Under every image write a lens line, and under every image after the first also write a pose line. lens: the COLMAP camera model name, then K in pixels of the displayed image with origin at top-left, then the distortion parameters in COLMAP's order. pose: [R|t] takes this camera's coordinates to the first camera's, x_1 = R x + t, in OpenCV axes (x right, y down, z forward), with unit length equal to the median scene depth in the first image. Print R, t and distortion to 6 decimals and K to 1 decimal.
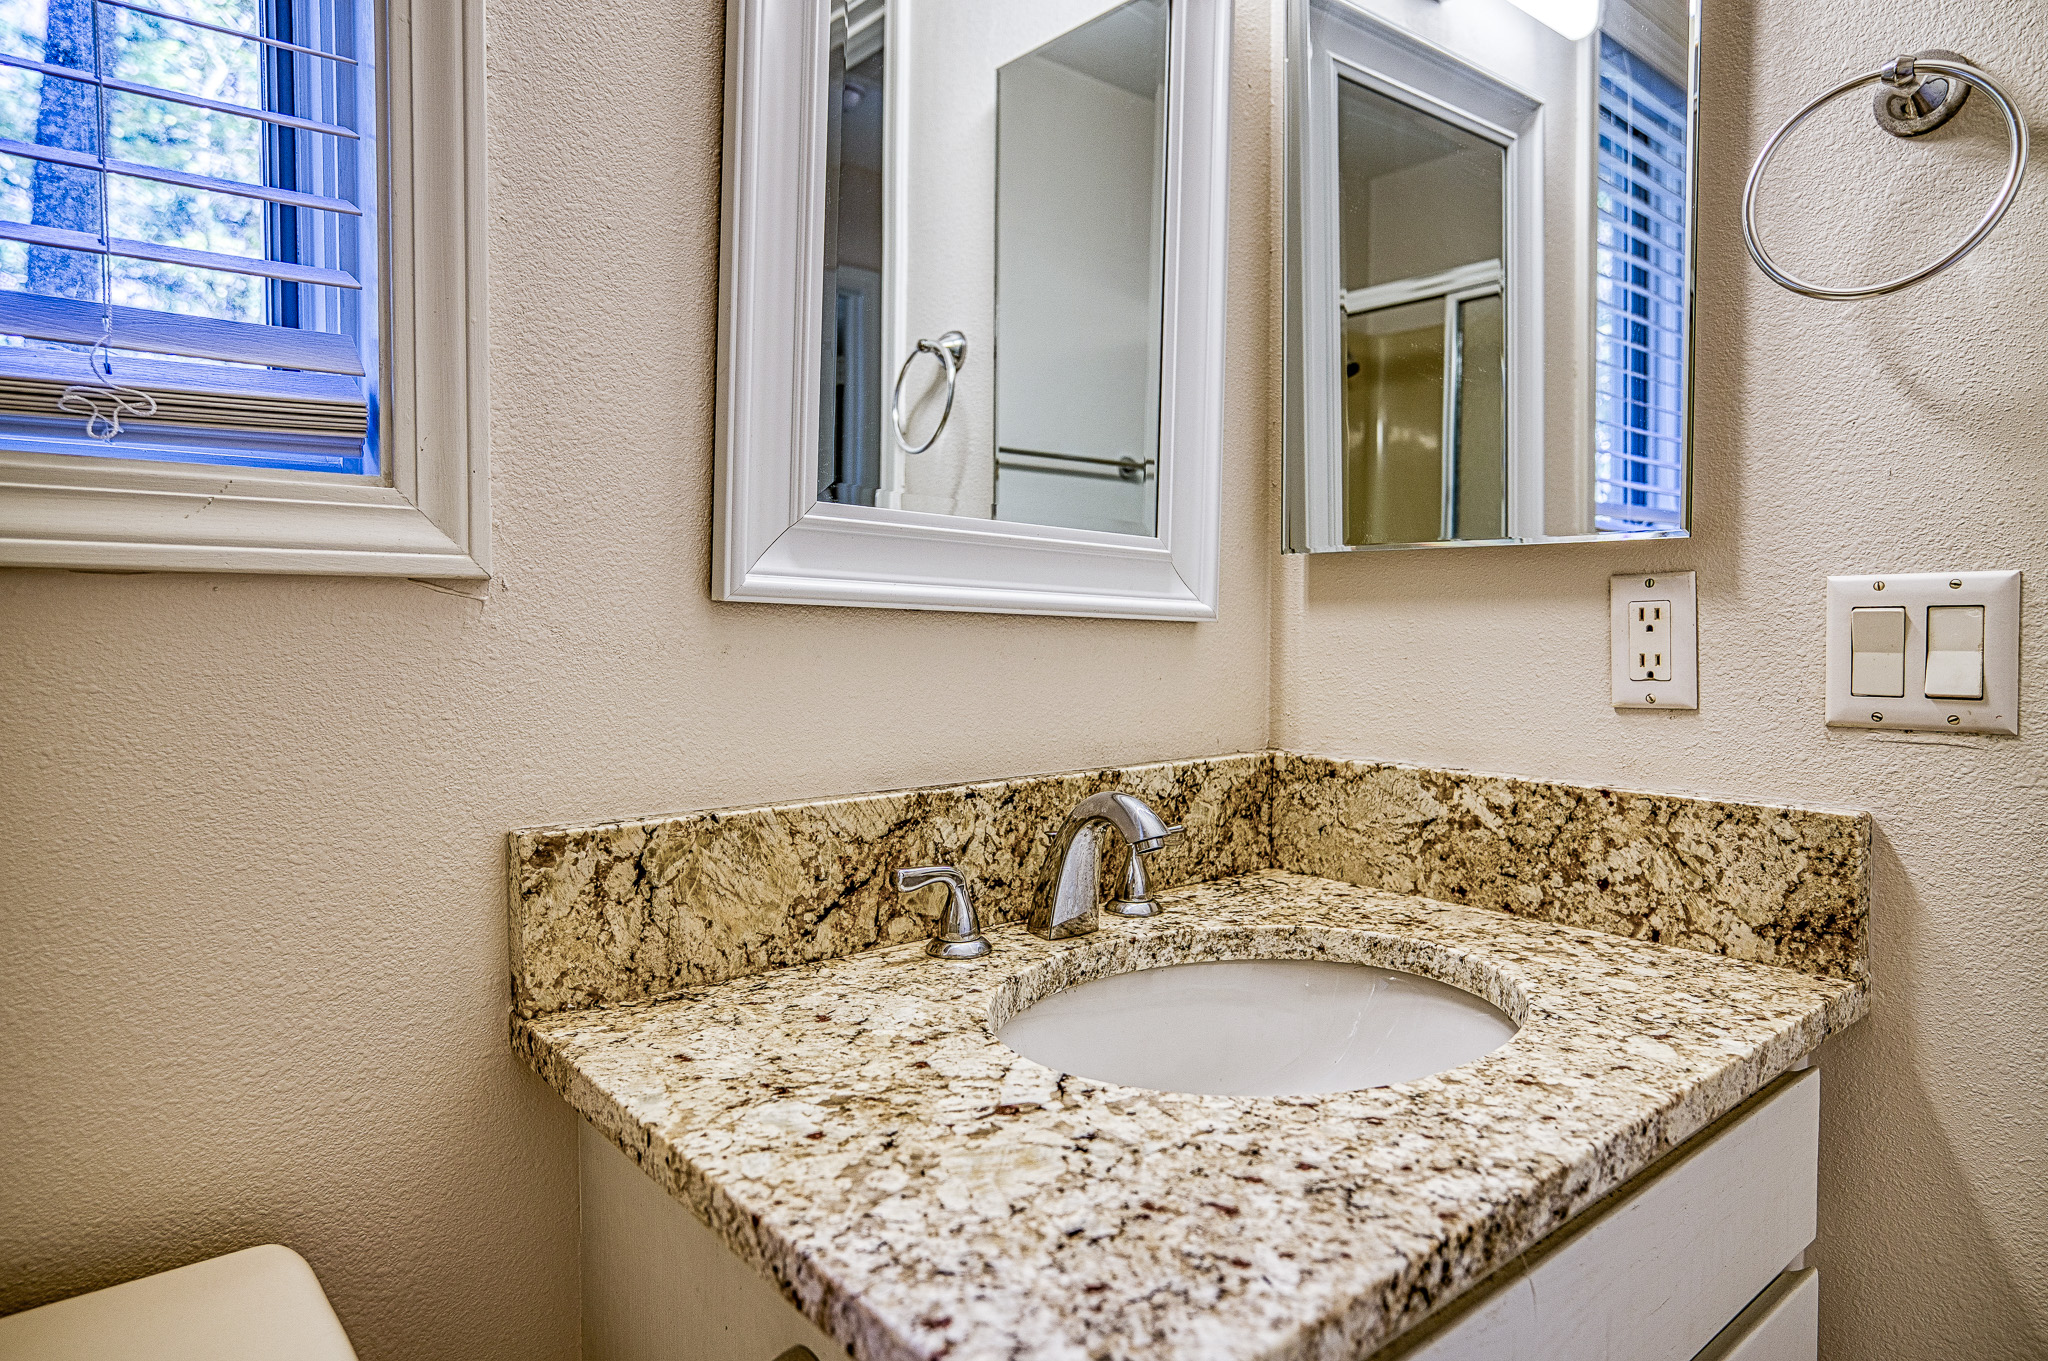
lens RADIAL K [[1195.9, 0, 1033.2], [0, 1195.9, 663.0], [0, 0, 1]] dist [-0.041099, 0.032551]
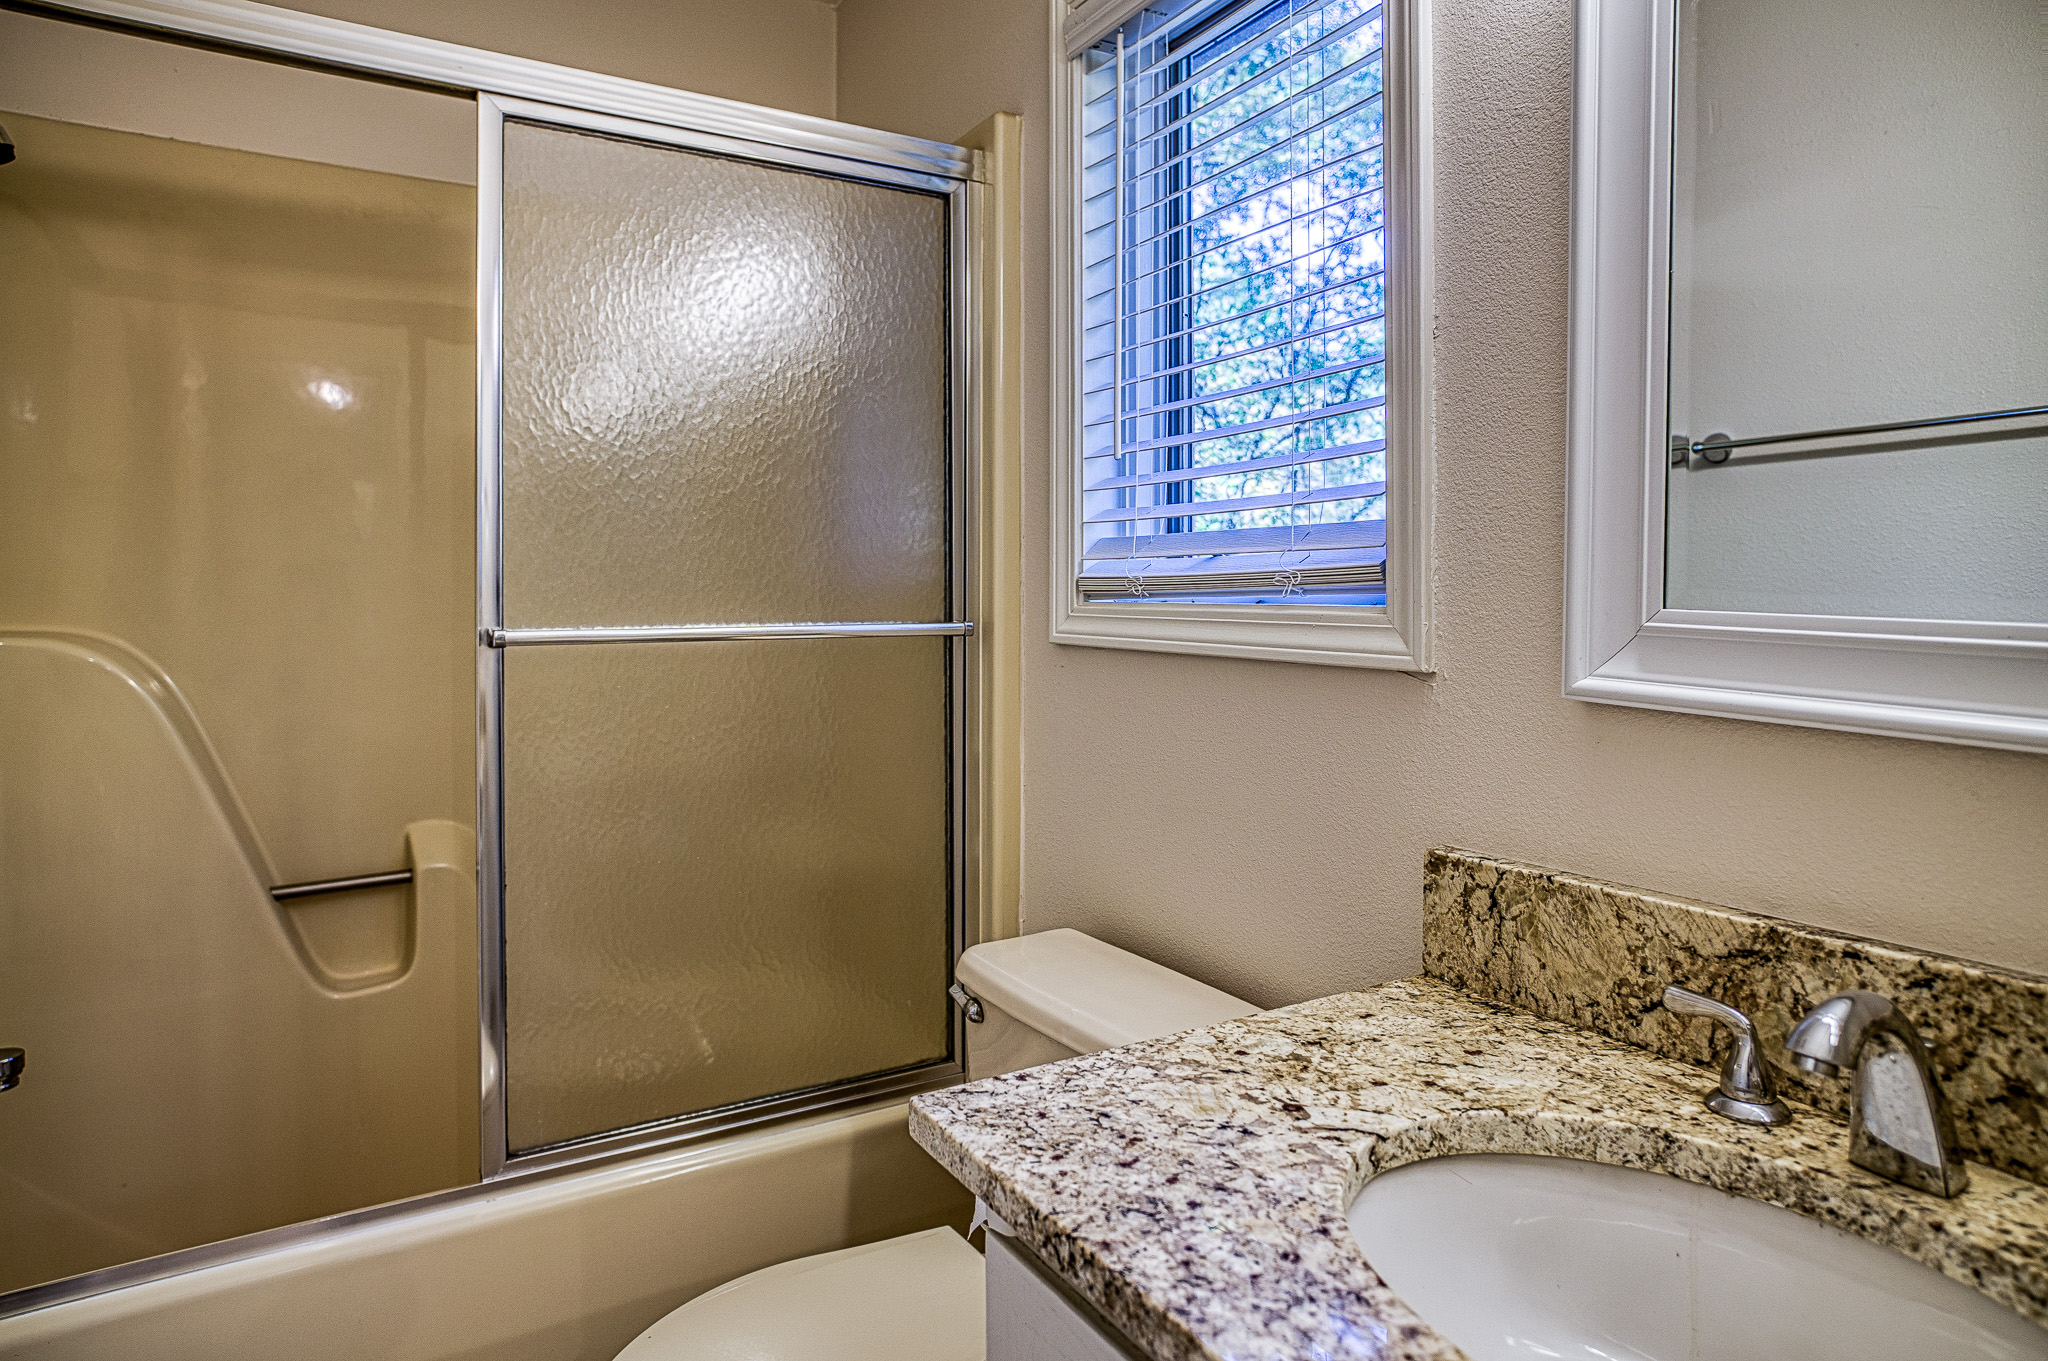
lens RADIAL K [[1195.9, 0, 1033.2], [0, 1195.9, 663.0], [0, 0, 1]] dist [-0.041099, 0.032551]
pose [[-0.149324, 0.058325, -0.987067, 1.019337], [-0.034040, 0.997364, 0.064083, -0.150534], [0.988202, 0.043169, -0.146945, 0.700067]]
